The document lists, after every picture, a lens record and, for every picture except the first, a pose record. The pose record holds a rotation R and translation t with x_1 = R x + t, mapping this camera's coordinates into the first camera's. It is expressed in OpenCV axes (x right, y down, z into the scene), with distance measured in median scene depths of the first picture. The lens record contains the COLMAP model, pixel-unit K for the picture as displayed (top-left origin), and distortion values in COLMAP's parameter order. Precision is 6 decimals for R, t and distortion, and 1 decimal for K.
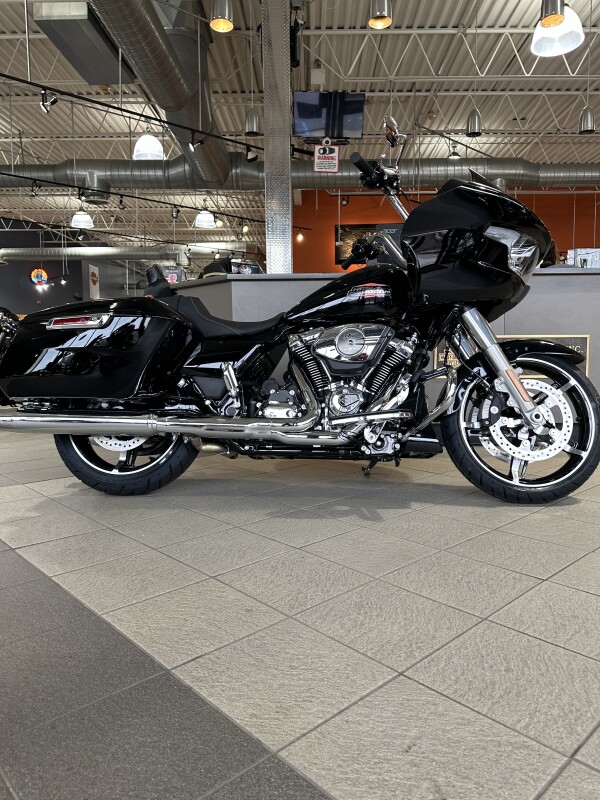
lens RADIAL K [[570.7, 0, 299.1], [0, 570.7, 404.1], [0, 0, 1]] dist [0.055225, -0.079549]
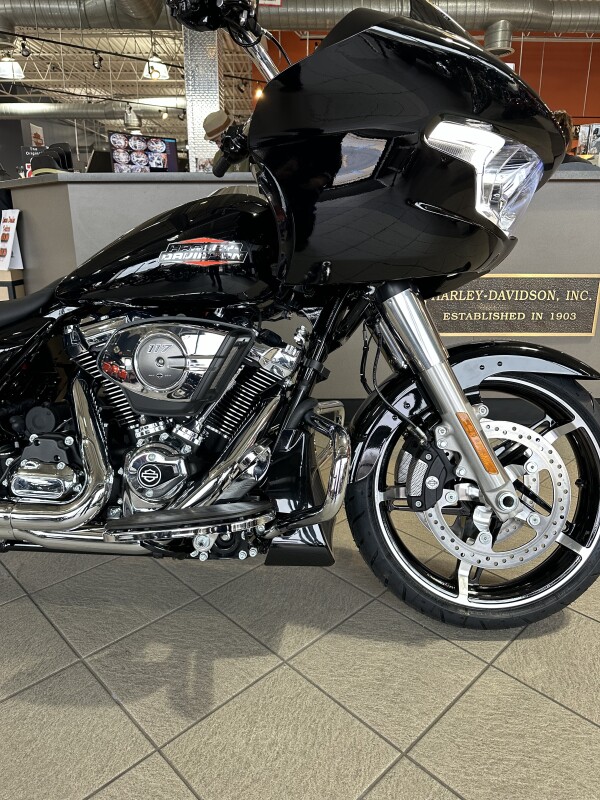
lens RADIAL K [[574.9, 0, 300.0], [0, 574.9, 400.0], [0, 0, 1]] dist [0.034098, -0.040152]
pose [[0.999719, -0.000884, 0.023669, 0.191189], [-0.004063, 0.978086, 0.208161, -0.171815], [-0.023335, -0.208199, 0.977808, 0.458044]]
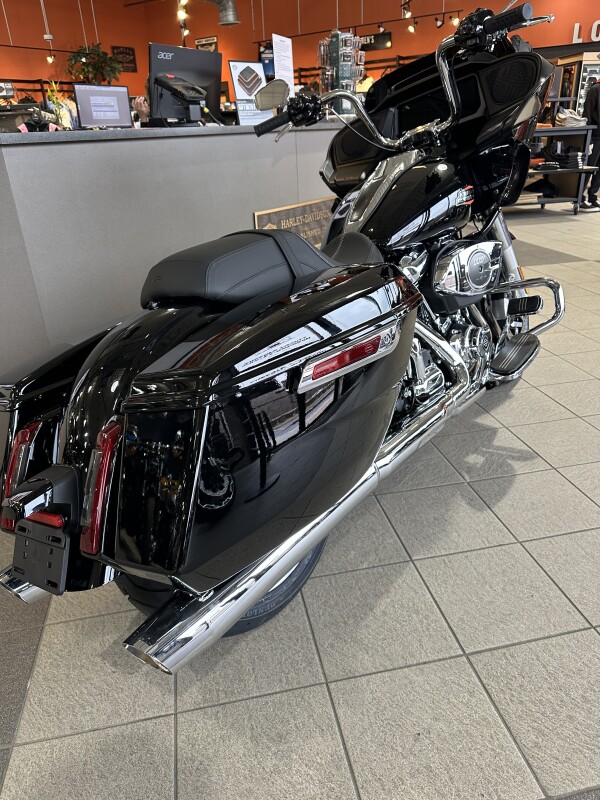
lens RADIAL K [[580.4, 0, 294.7], [0, 580.4, 401.3], [0, 0, 1]] dist [-0.000647, -0.003974]
pose [[0.526443, -0.376233, 0.762434, -0.678042], [0.119931, 0.920655, 0.371499, -0.251045], [-0.841709, -0.104134, 0.529794, 0.721057]]
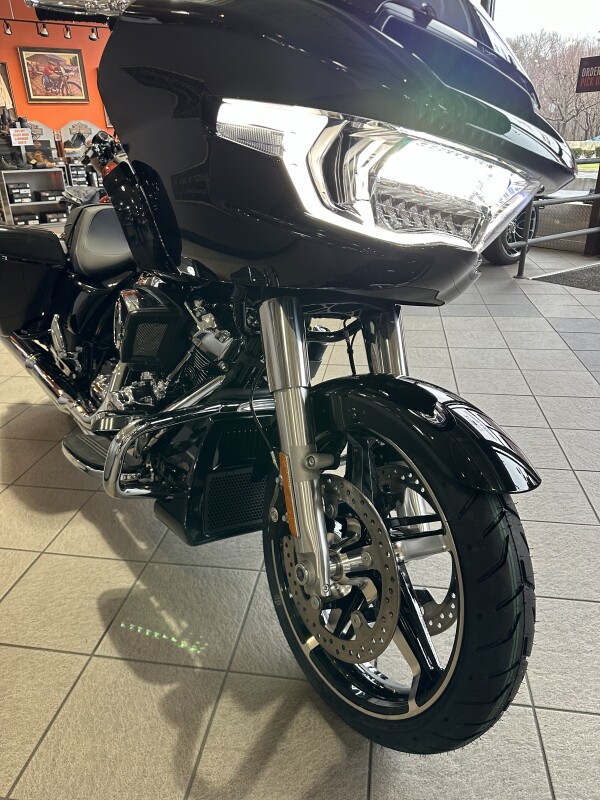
lens RADIAL K [[570.7, 0, 299.1], [0, 570.7, 404.1], [0, 0, 1]] dist [0.055225, -0.079549]
pose [[0.648741, 0.297277, -0.700543, 0.637609], [-0.053889, 0.936180, 0.347366, -0.236293], [0.759099, -0.187599, 0.623358, 0.699744]]
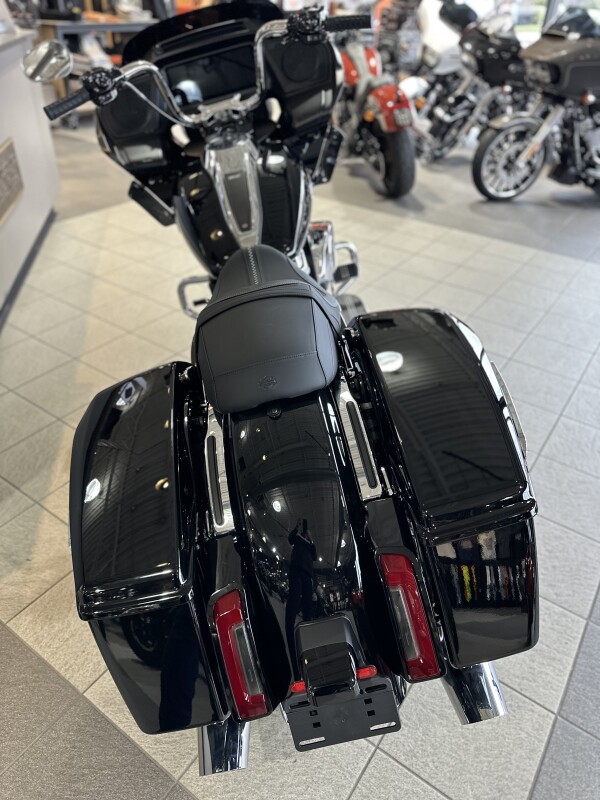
lens RADIAL K [[570.7, 0, 299.1], [0, 570.7, 404.1], [0, 0, 1]] dist [0.055225, -0.079549]
pose [[-0.206568, -0.579700, 0.788211, -0.680727], [0.056840, 0.797116, 0.601145, -0.424266], [-0.976780, 0.168980, -0.131709, 1.127728]]
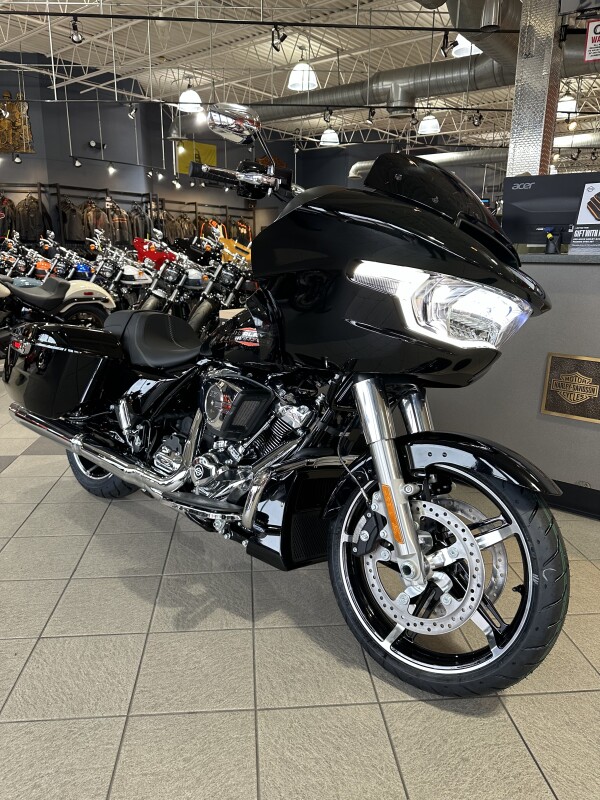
lens RADIAL K [[580.4, 0, 294.7], [0, 580.4, 401.3], [0, 0, 1]] dist [-0.000647, -0.003974]
pose [[0.783495, 0.172459, -0.596987, 0.620782], [-0.069288, 0.978971, 0.191872, -0.255560], [0.617523, -0.108967, 0.778968, 0.415507]]
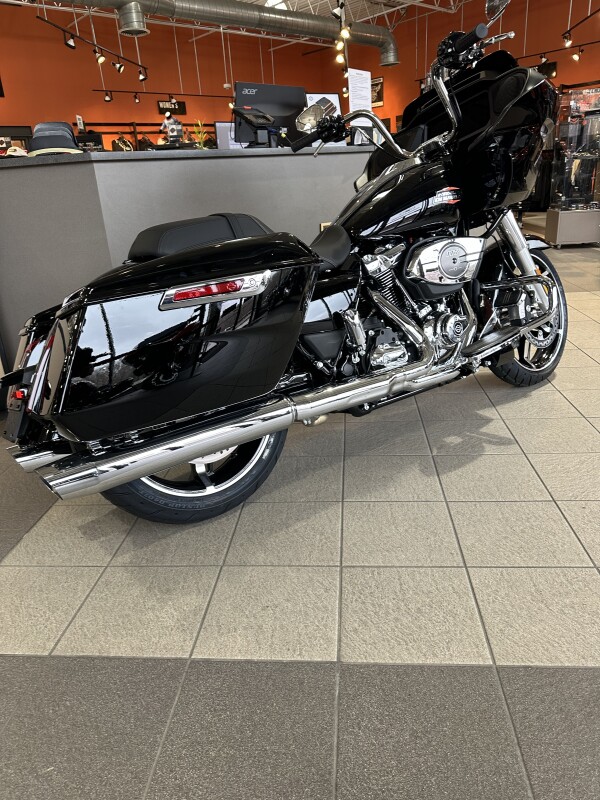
lens RADIAL K [[574.9, 0, 300.0], [0, 574.9, 400.0], [0, 0, 1]] dist [0.034098, -0.040152]
pose [[0.740993, -0.277459, 0.611511, -0.640507], [0.118347, 0.950352, 0.287793, -0.175836], [-0.661002, -0.140882, 0.737041, 0.442013]]
